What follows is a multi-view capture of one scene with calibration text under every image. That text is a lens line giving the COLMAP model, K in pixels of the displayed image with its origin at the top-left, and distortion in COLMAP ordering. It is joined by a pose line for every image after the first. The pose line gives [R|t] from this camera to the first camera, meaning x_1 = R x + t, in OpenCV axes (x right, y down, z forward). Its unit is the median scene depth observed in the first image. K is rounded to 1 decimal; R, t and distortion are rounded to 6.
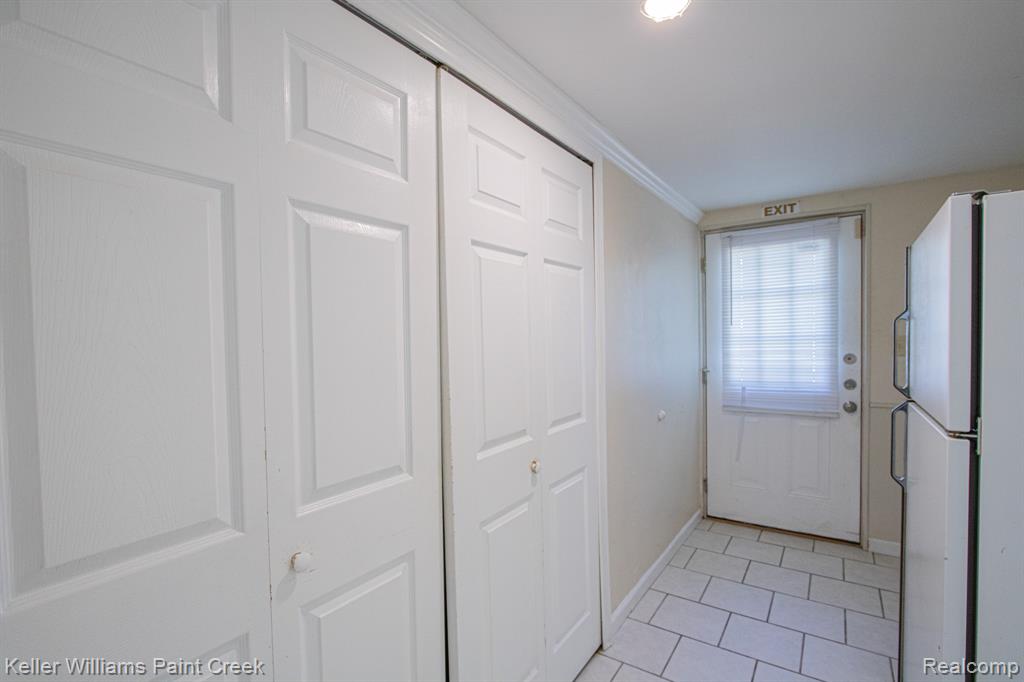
lens RADIAL K [[475.7, 0, 520.3], [0, 475.7, 348.1], [0, 0, 1]] dist [-0.017670, 0.000262]
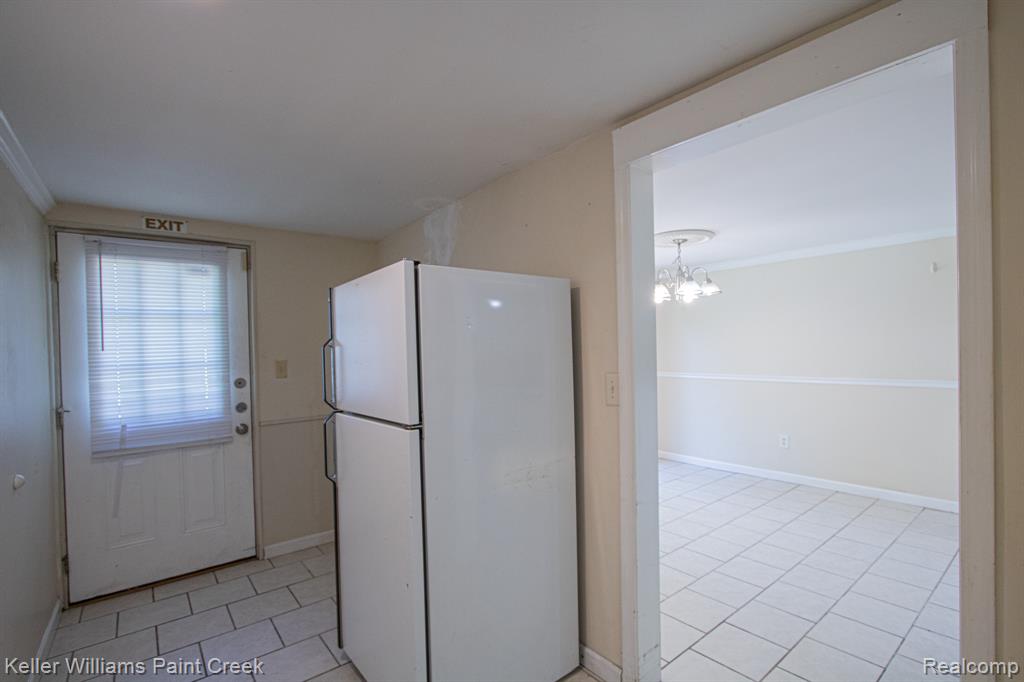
lens RADIAL K [[475.7, 0, 516.8], [0, 475.7, 347.4], [0, 0, 1]] dist [-0.017670, 0.000262]
pose [[0.274193, 0.012418, 0.961594, -0.139631], [0.044360, 0.998689, -0.025546, -0.002470], [-0.960651, 0.049661, 0.273283, 0.108793]]
